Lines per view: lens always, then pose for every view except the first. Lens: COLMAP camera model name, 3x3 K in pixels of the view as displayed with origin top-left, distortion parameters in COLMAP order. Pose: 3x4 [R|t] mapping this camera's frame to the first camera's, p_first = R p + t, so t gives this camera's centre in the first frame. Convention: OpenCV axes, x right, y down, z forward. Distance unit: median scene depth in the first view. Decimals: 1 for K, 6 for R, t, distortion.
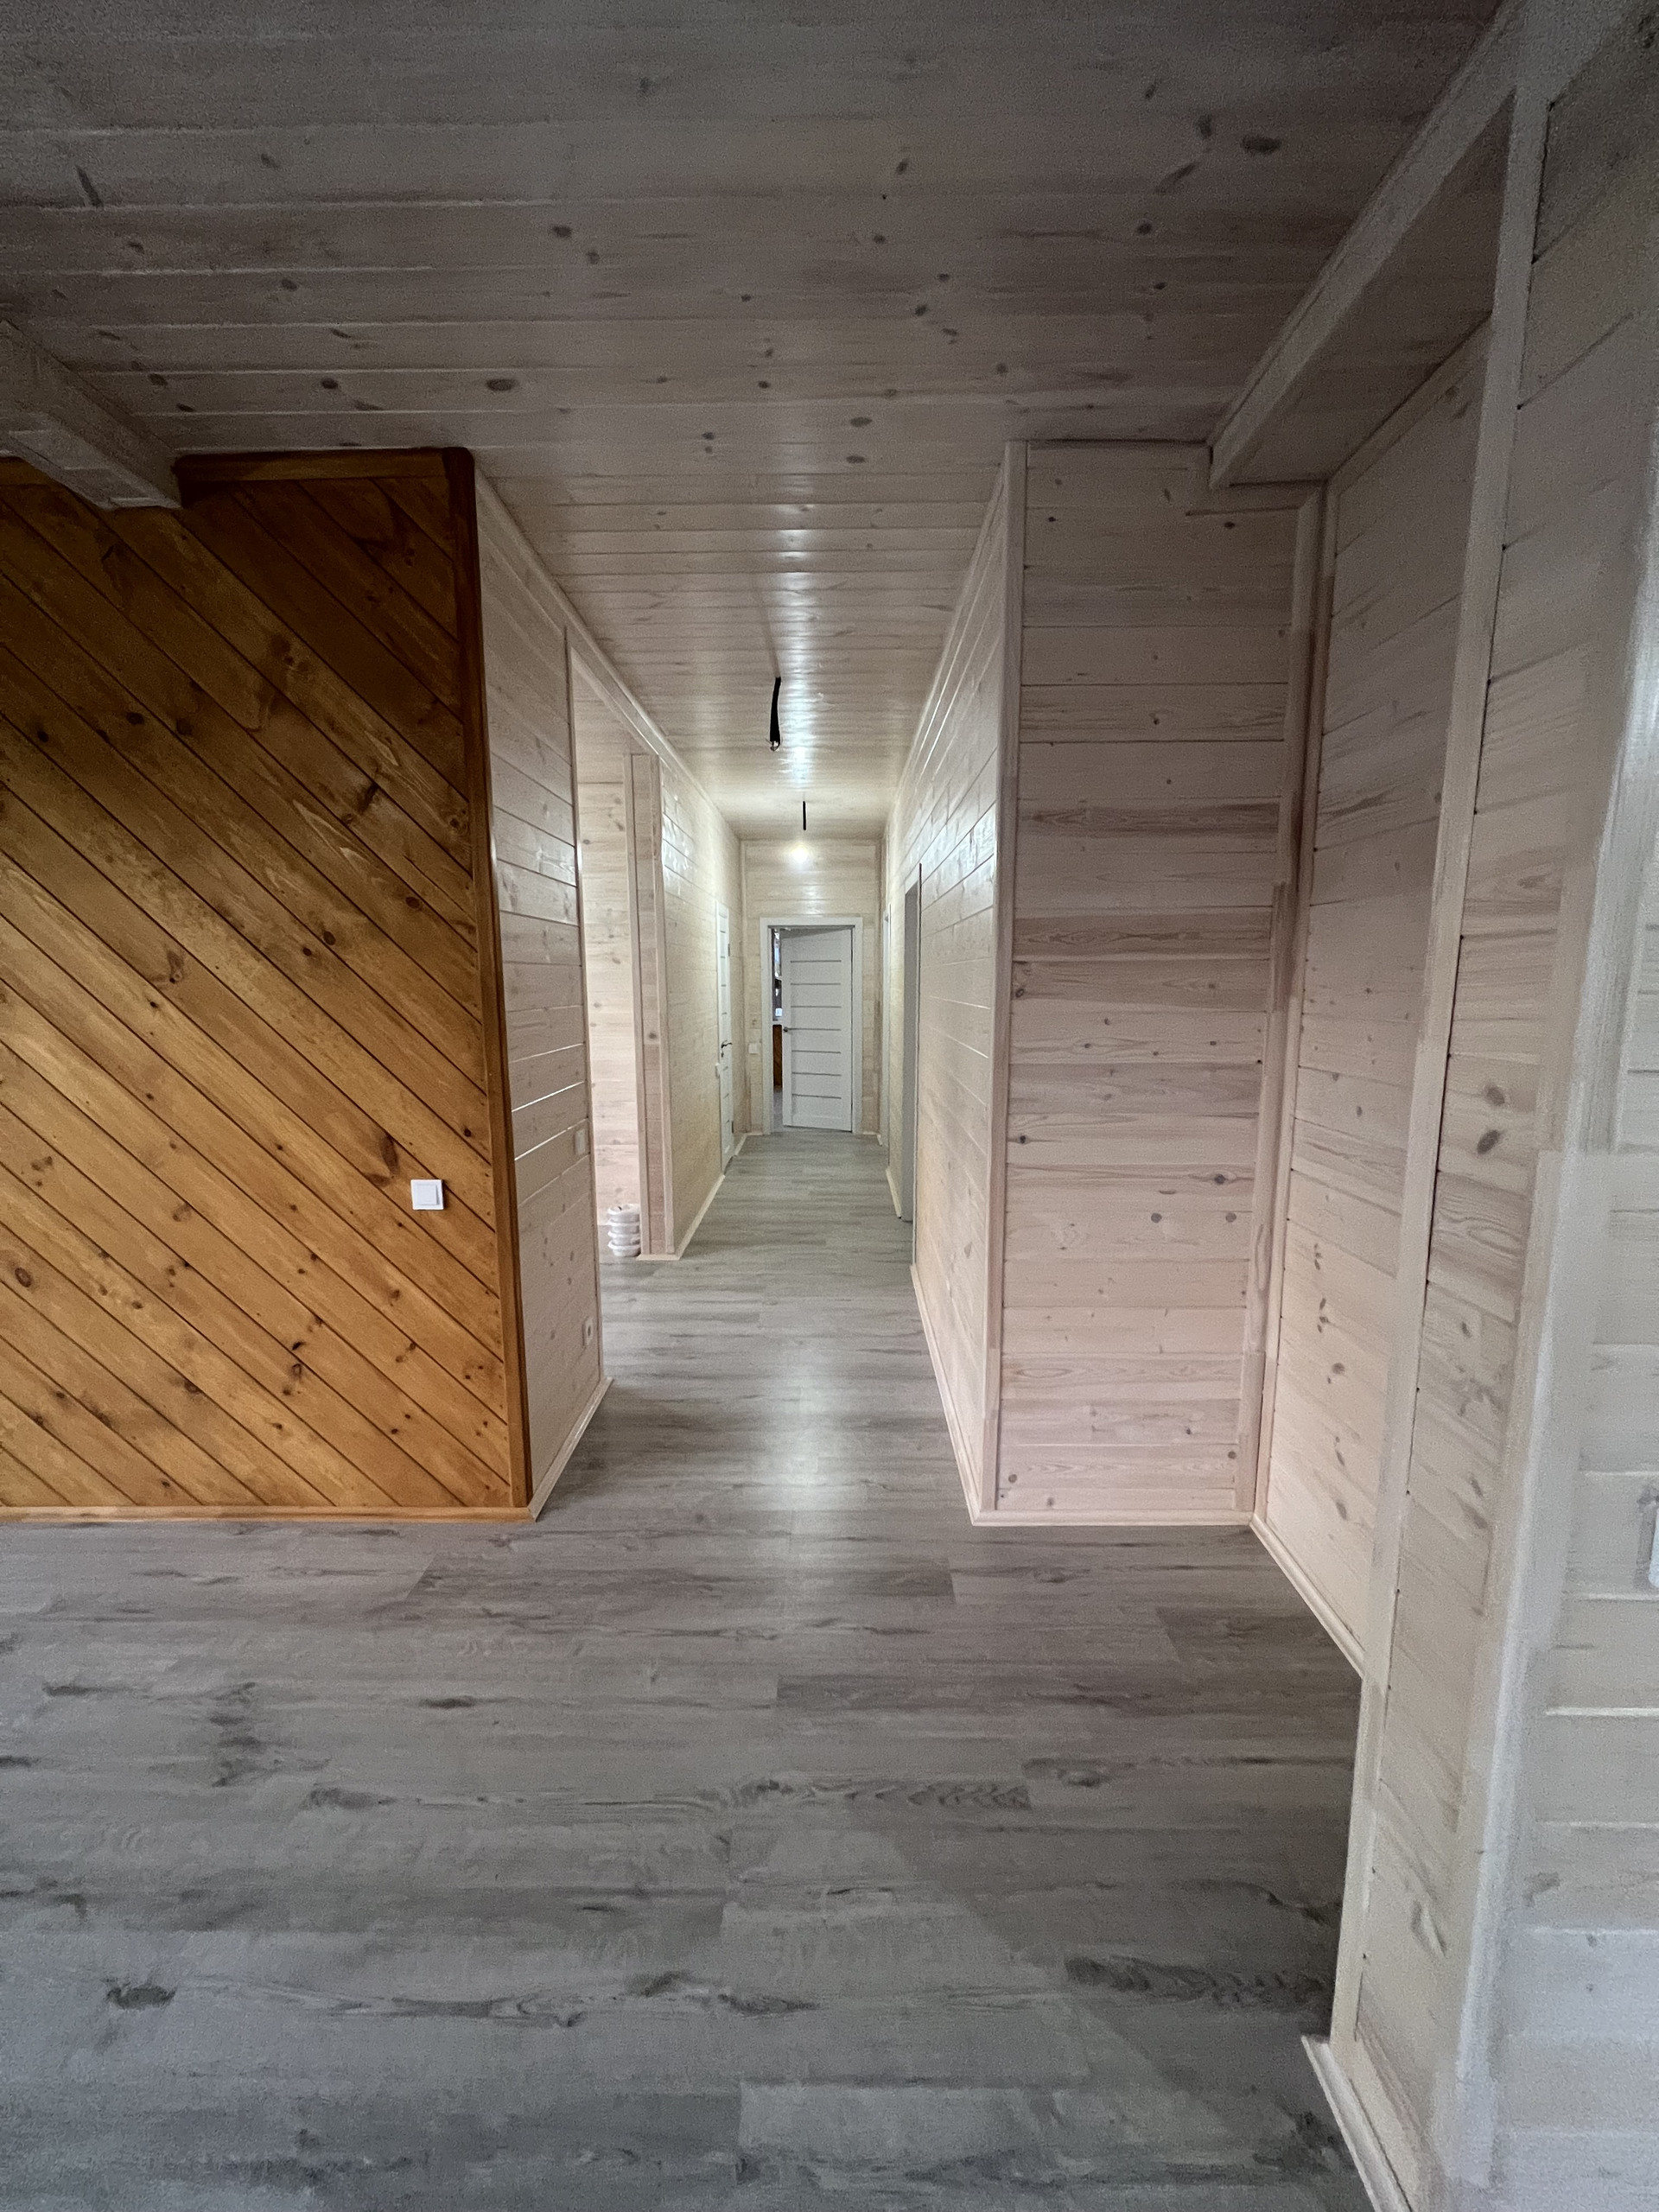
lens RADIAL K [[880.7, 0, 827.2], [0, 880.7, 1106.5], [0, 0, 1]] dist [-0.001100, 0.000595]
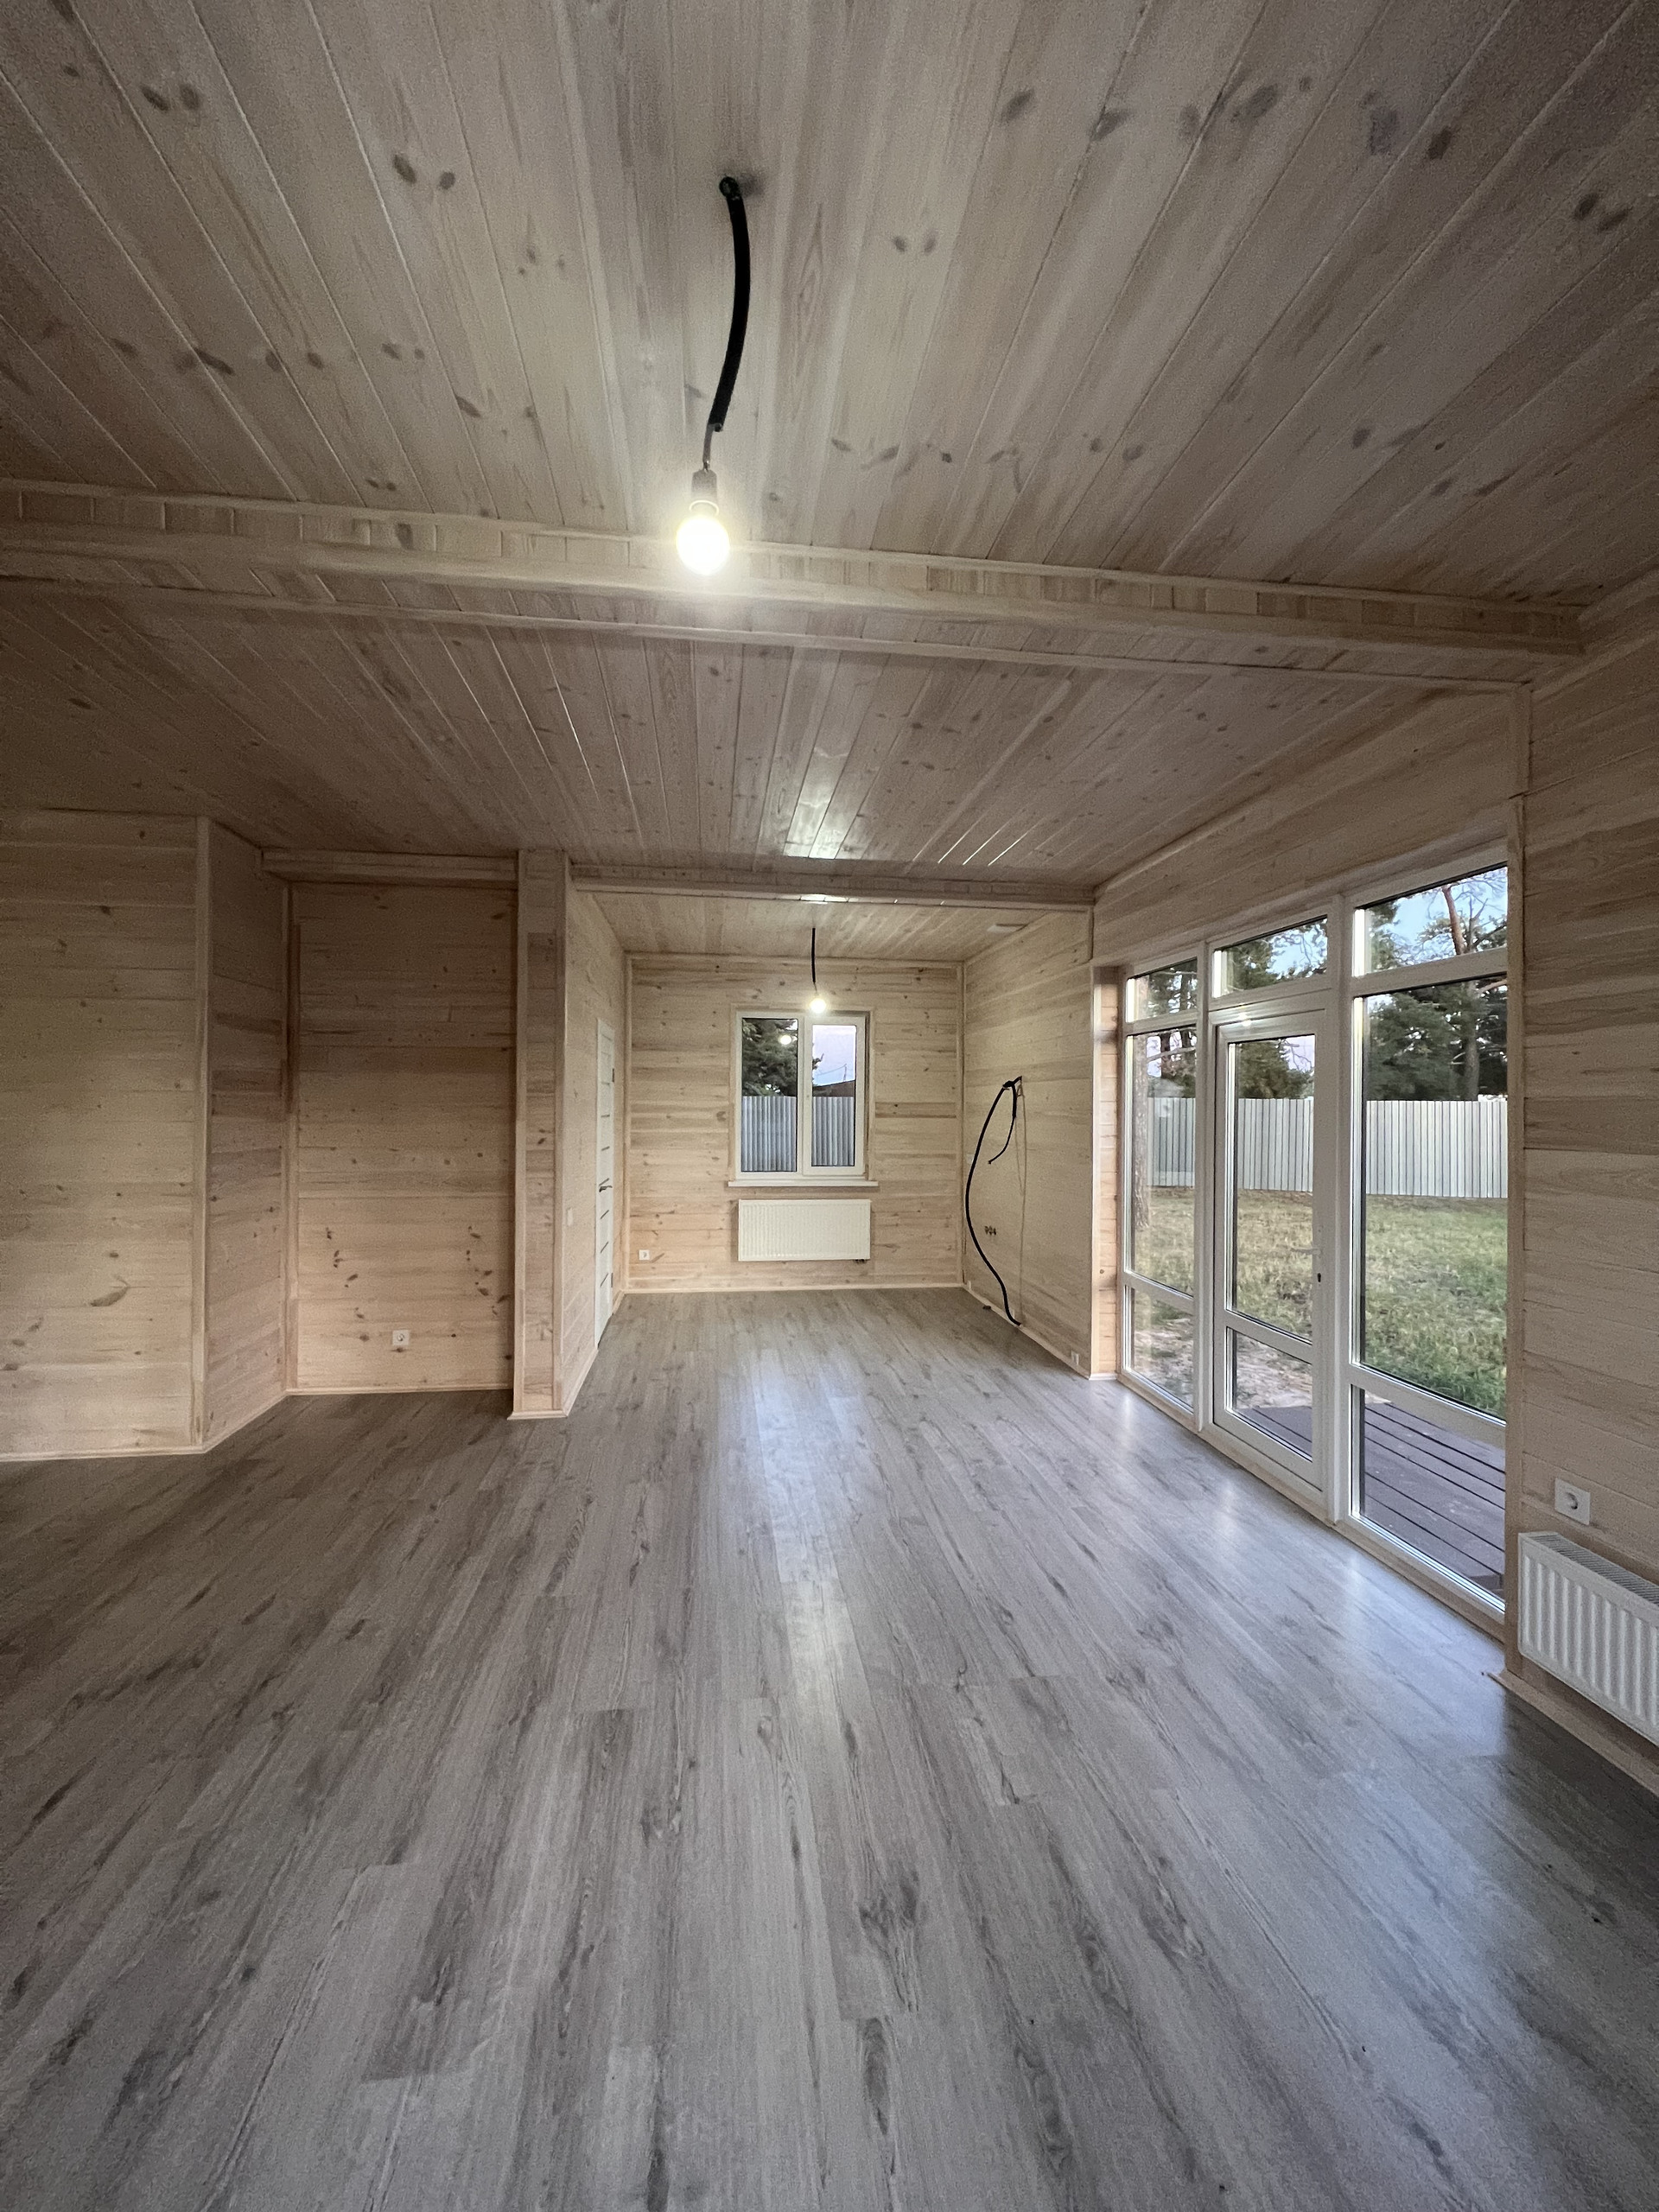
lens RADIAL K [[880.7, 0, 826.3], [0, 880.7, 1105.7], [0, 0, 1]] dist [-0.001100, 0.000595]
pose [[-0.138285, 0.005089, 0.990379, -1.572143], [0.138639, 0.990240, 0.014269, -0.001279], [-0.980641, 0.139279, -0.137641, 0.056495]]
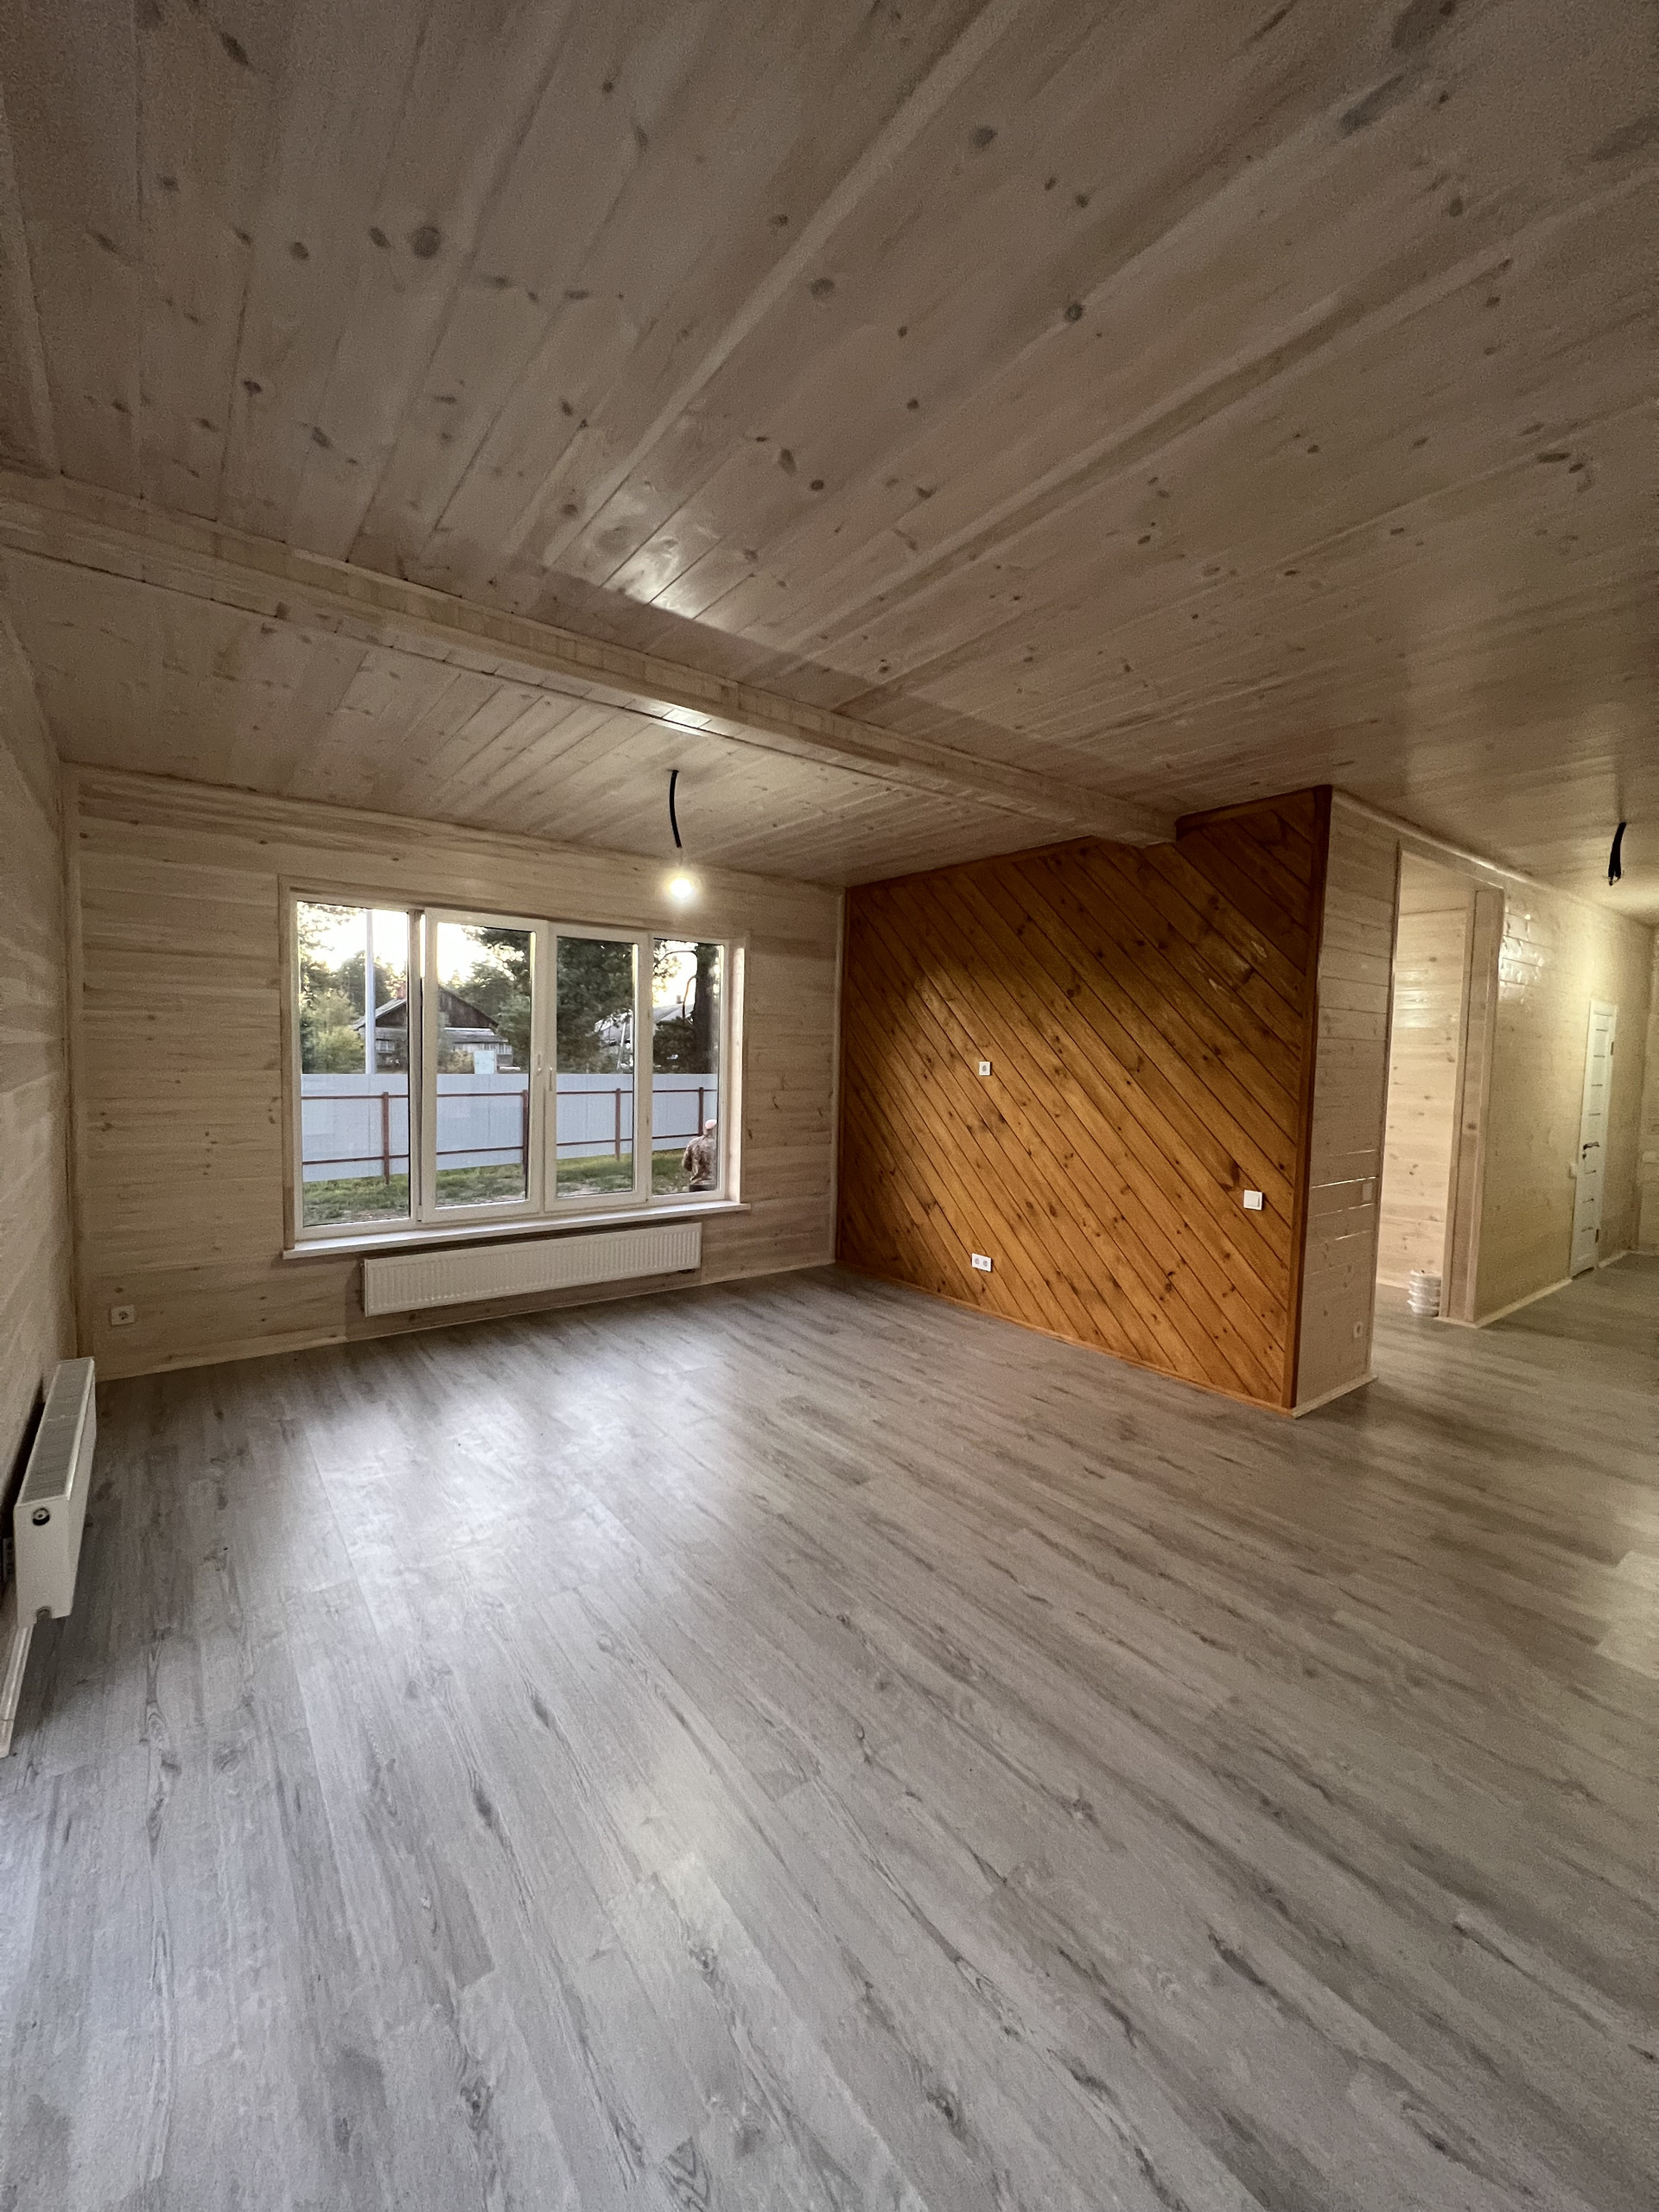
lens RADIAL K [[880.7, 0, 829.7], [0, 880.7, 1102.4], [0, 0, 1]] dist [-0.001100, 0.000595]
pose [[0.613842, 0.067313, -0.786554, 0.371022], [-0.141510, 0.989602, -0.025747, 0.072691], [0.776642, 0.127110, 0.616984, -0.712898]]
